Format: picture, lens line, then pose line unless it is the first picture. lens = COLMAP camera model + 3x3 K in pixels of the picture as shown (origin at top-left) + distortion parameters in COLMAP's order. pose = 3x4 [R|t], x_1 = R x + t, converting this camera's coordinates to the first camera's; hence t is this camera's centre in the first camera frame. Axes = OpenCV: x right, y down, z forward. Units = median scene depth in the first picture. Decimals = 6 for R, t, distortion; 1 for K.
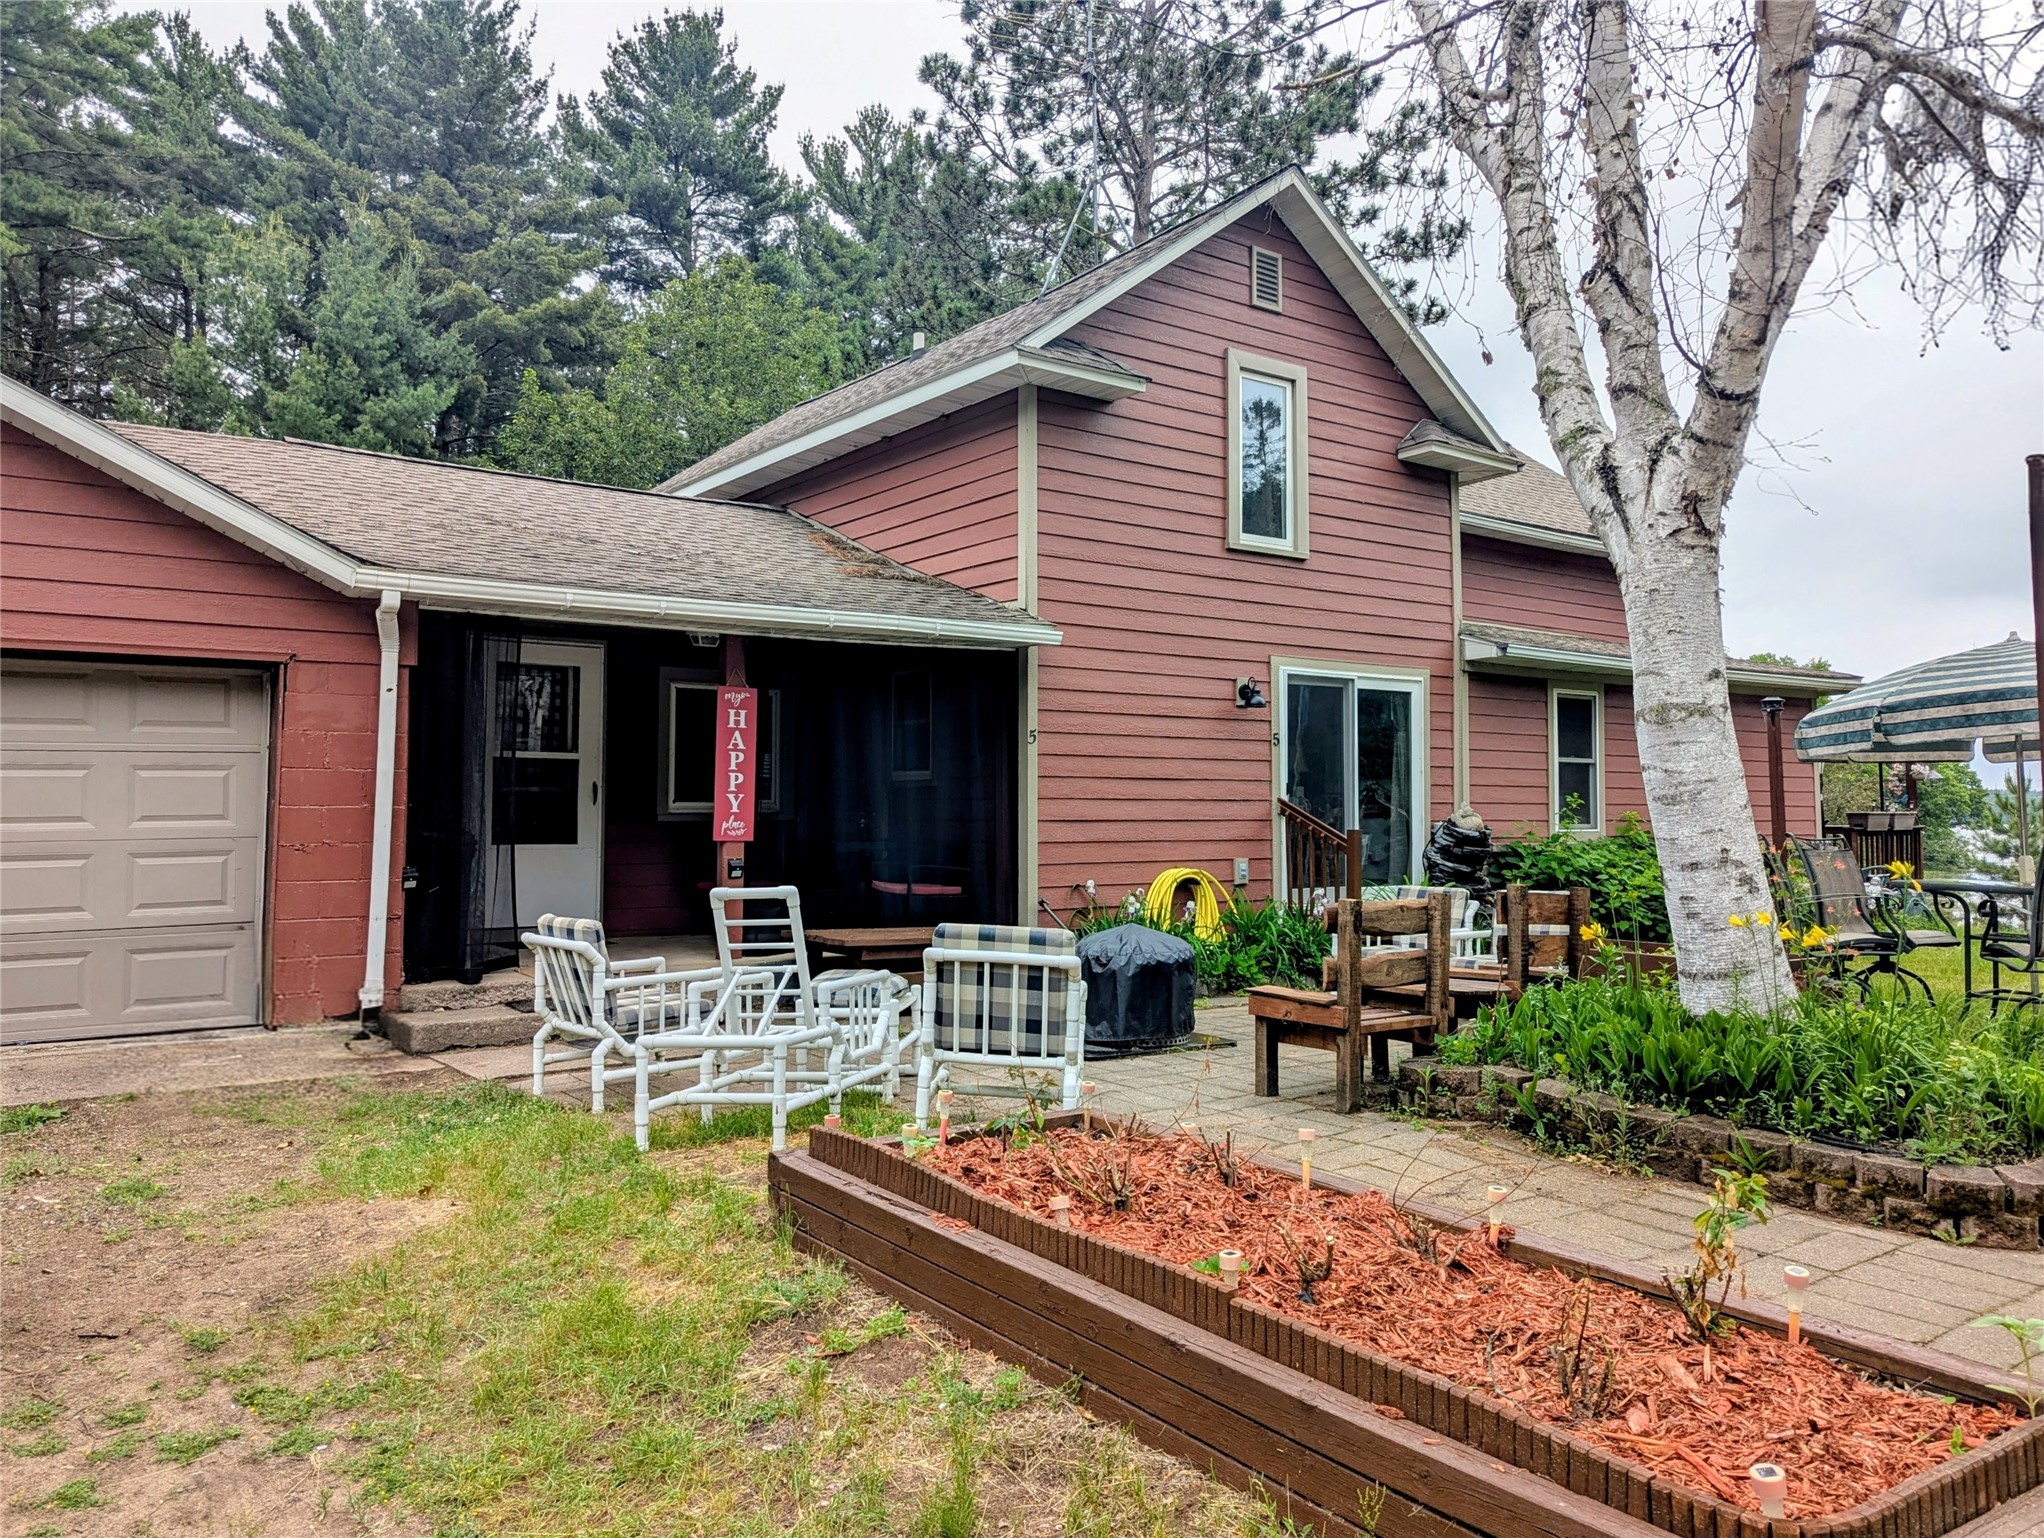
lens RADIAL K [[1455.0, 0, 1030.8], [0, 1455.0, 745.3], [0, 0, 1]] dist [0.030439, -0.000657]
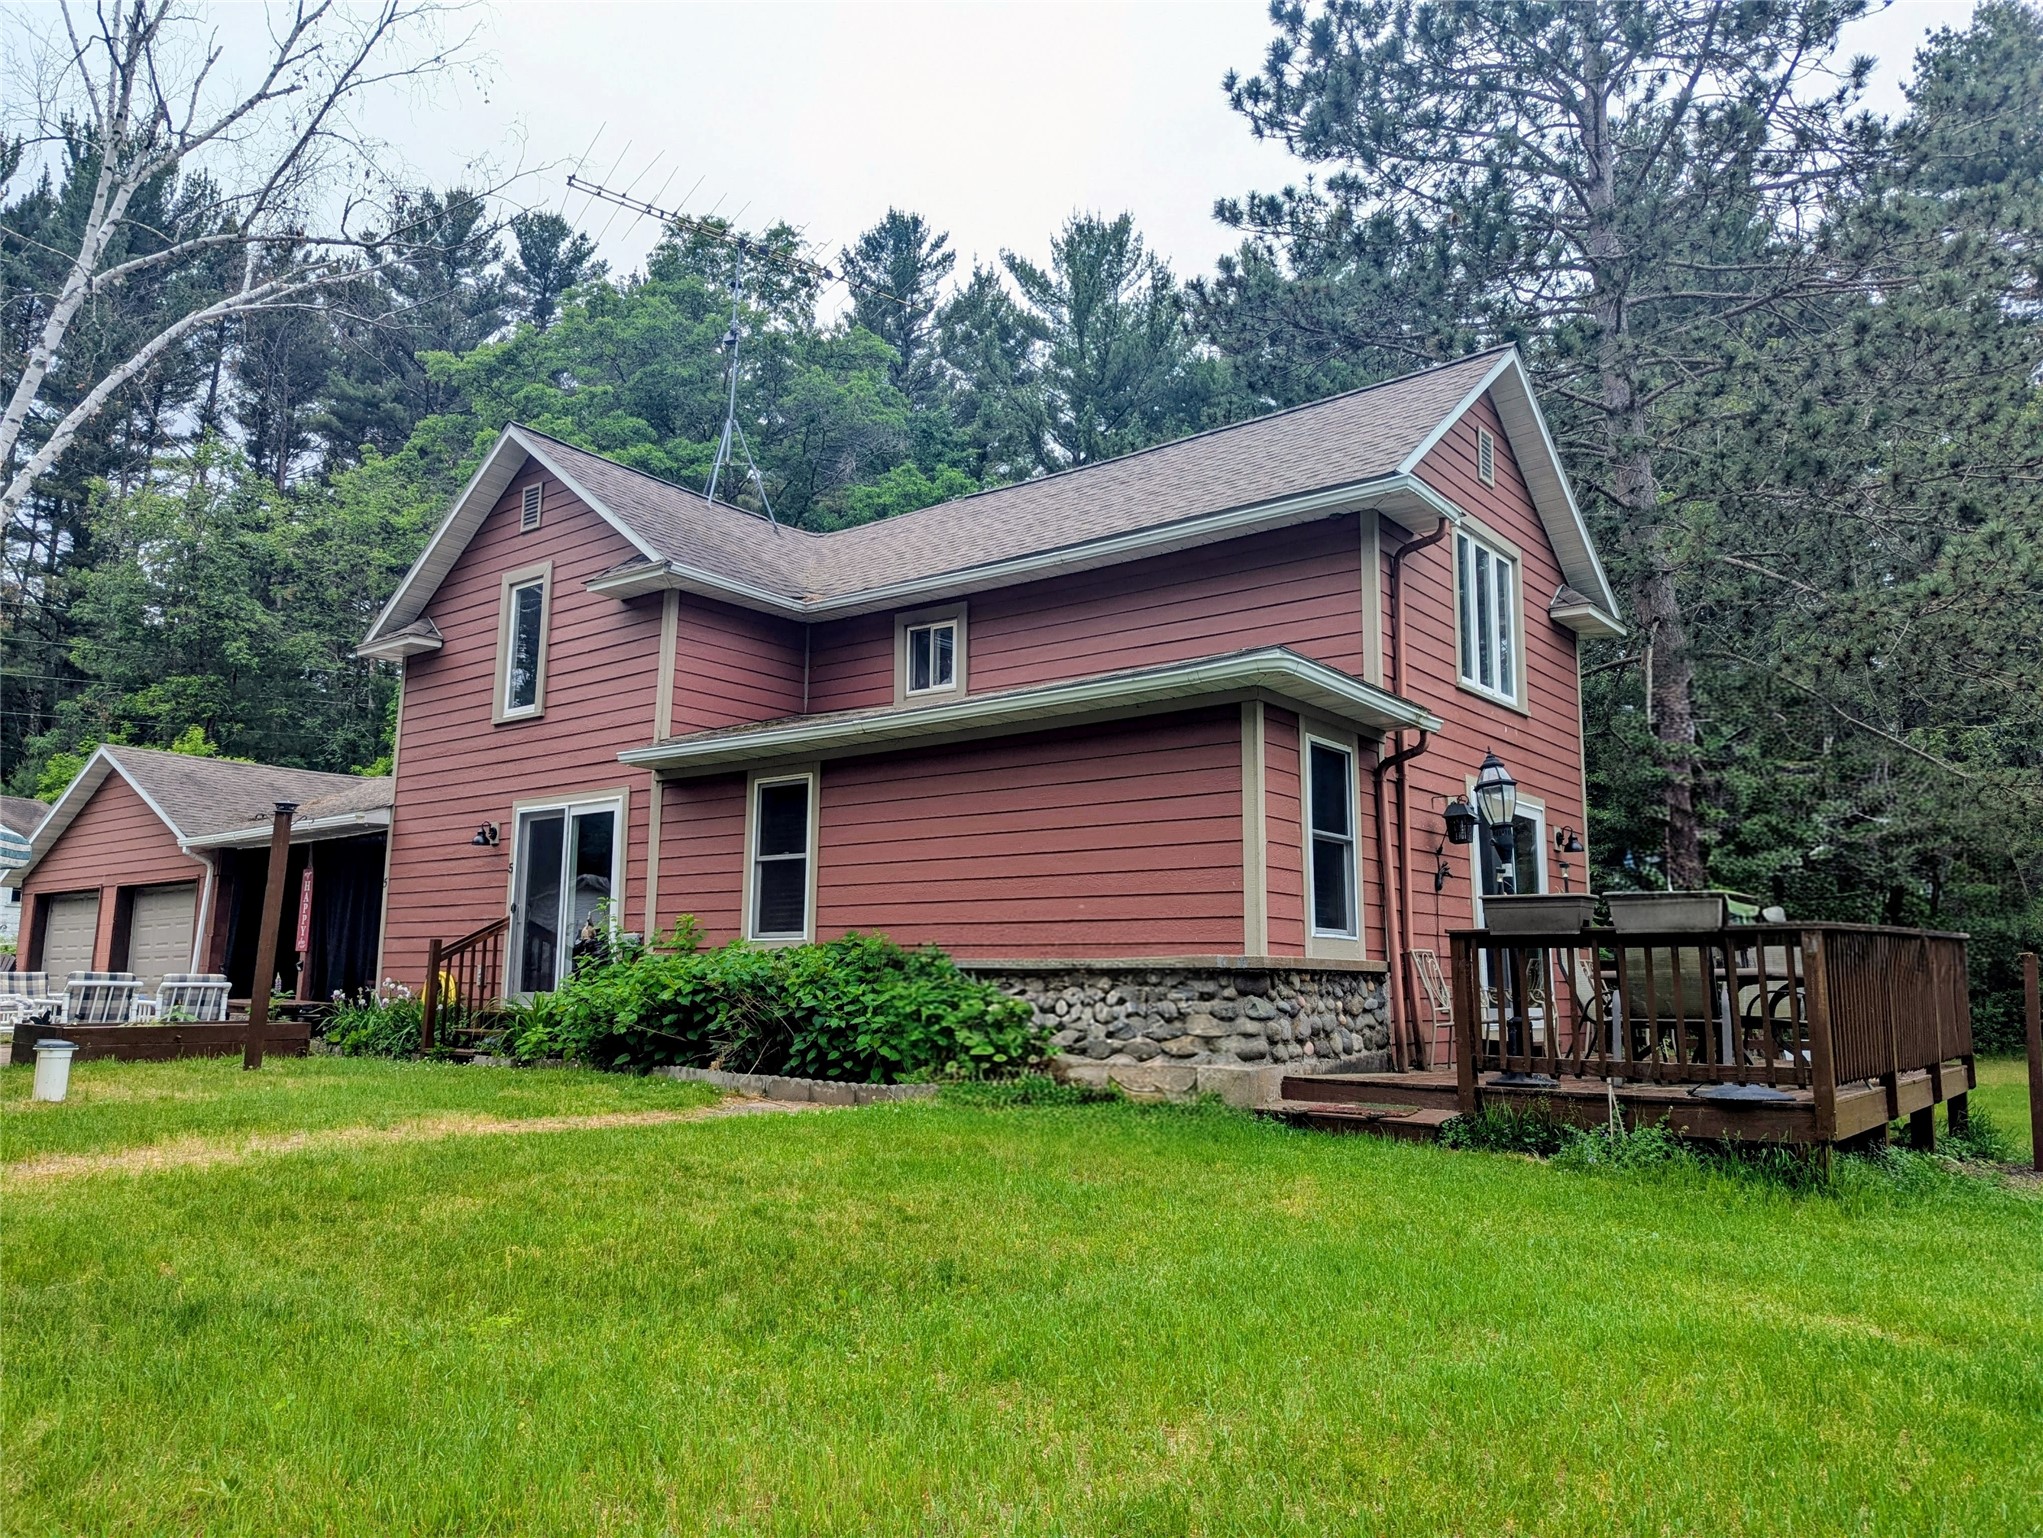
lens RADIAL K [[1454.3, 0, 1030.3], [0, 1454.3, 745.3], [0, 0, 1]] dist [0.030439, -0.000657]
pose [[0.273951, -0.156395, -0.948942, 1.393620], [0.032883, 0.987636, -0.153279, 0.091316], [0.961181, 0.010787, 0.275707, 1.022611]]
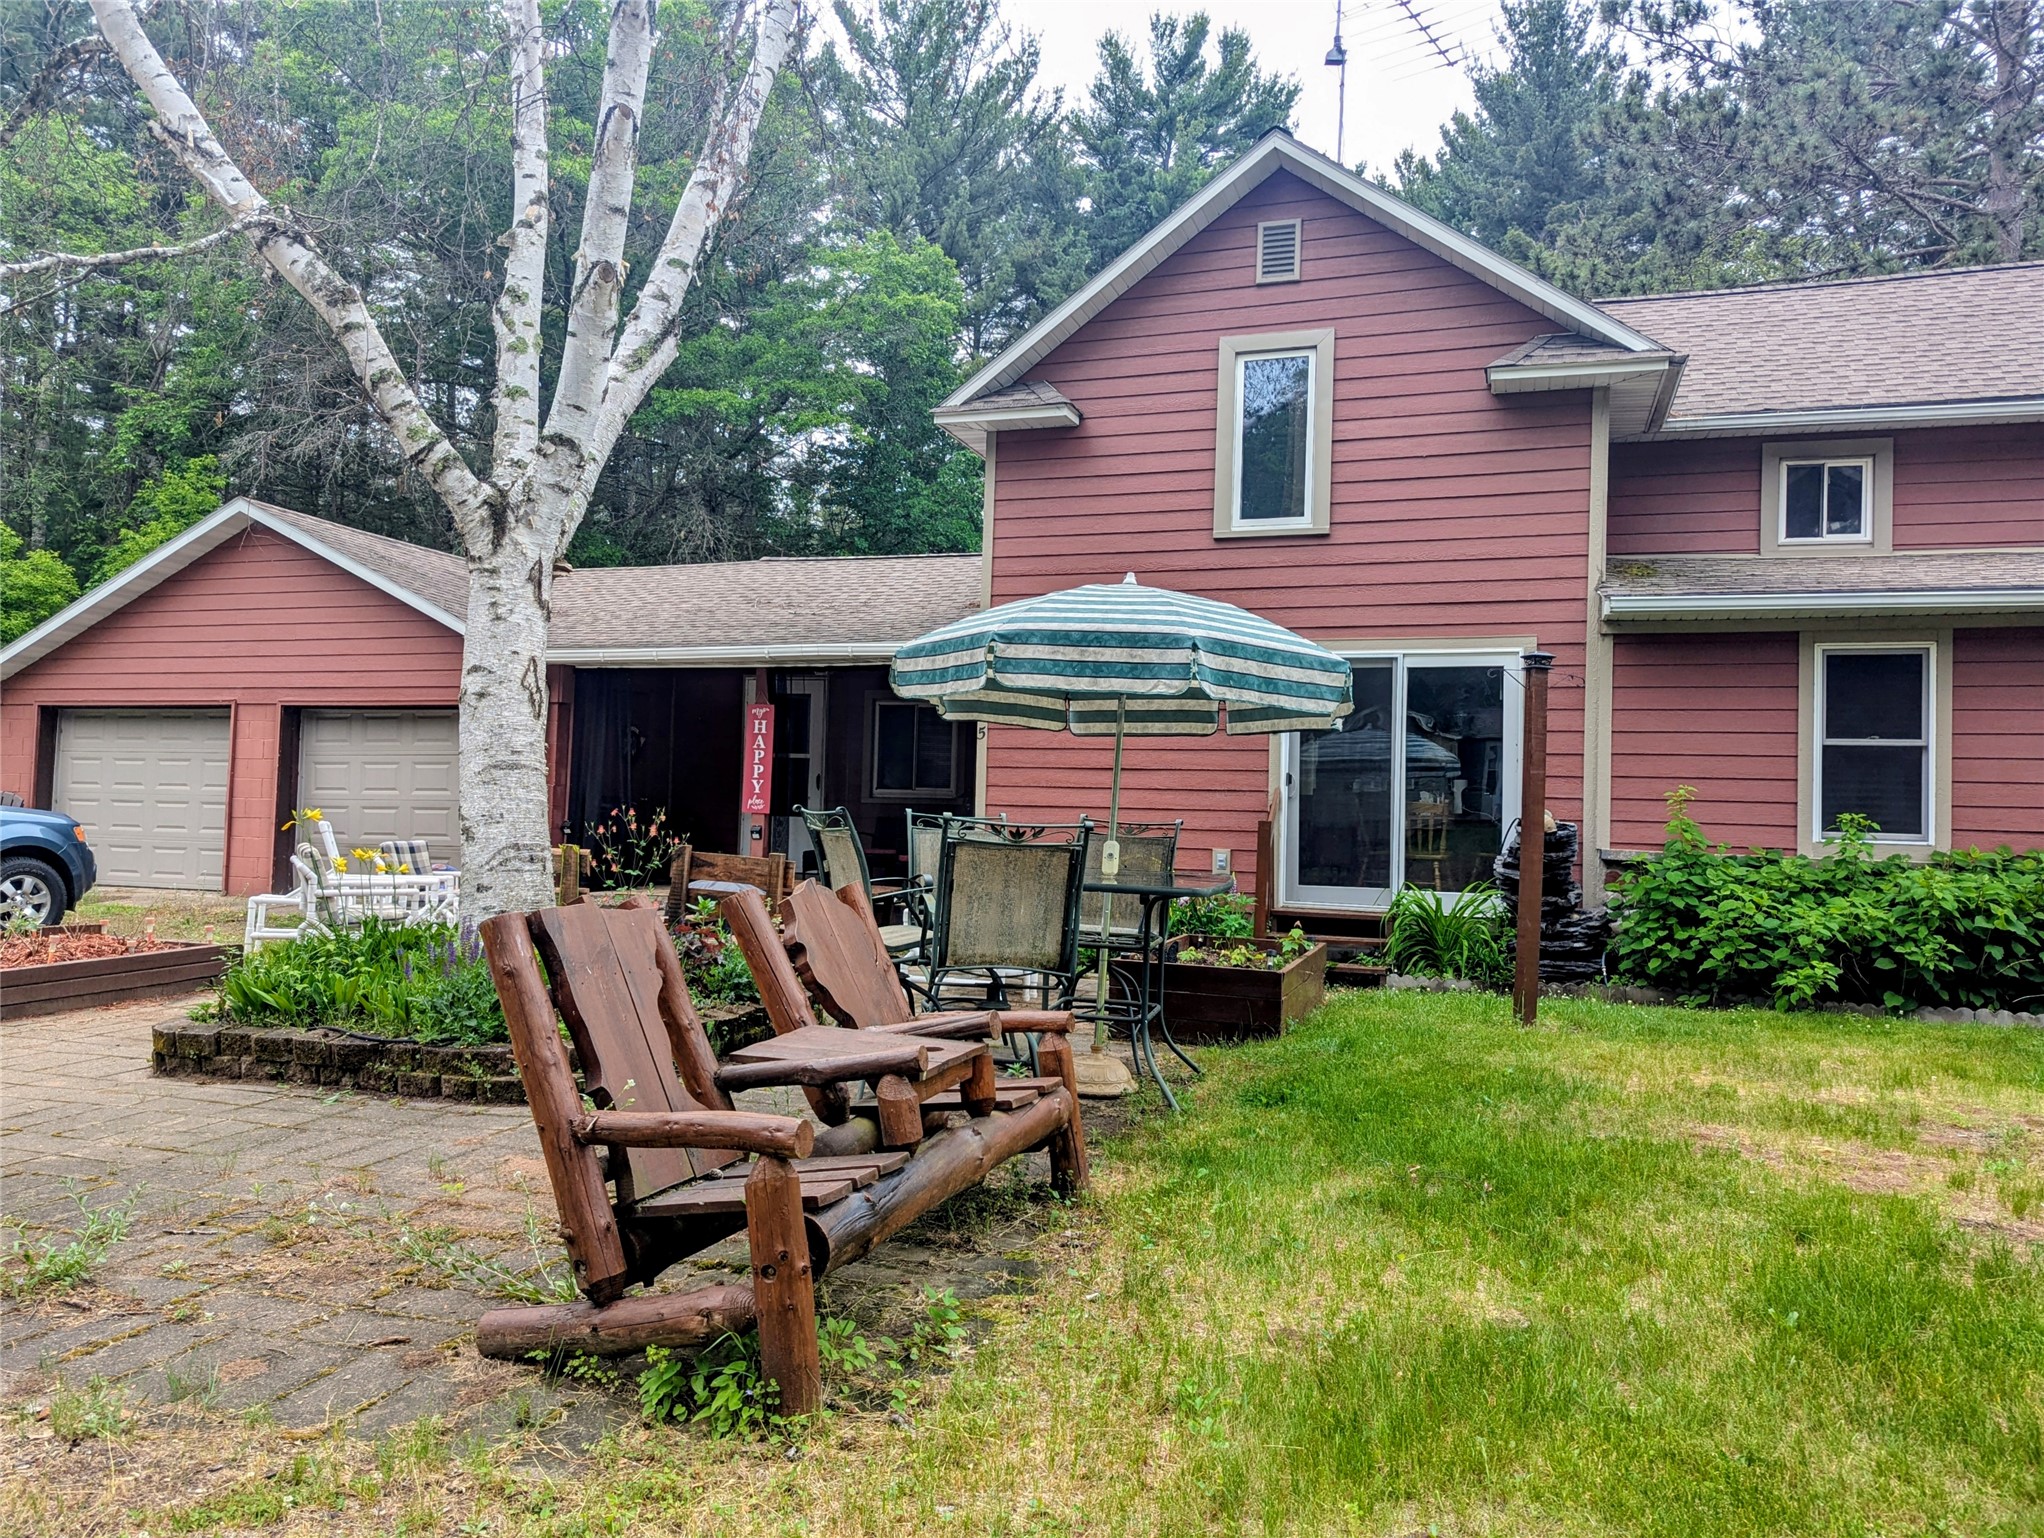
lens RADIAL K [[1422.7, 0, 1022.0], [0, 1422.7, 769.0], [0, 0, 1]] dist [0.026781, -0.000939]
pose [[0.577927, -0.007616, -0.816053, 0.793117], [0.014627, 0.999892, 0.001026, 0.018442], [0.815957, -0.012529, 0.577977, 0.299687]]
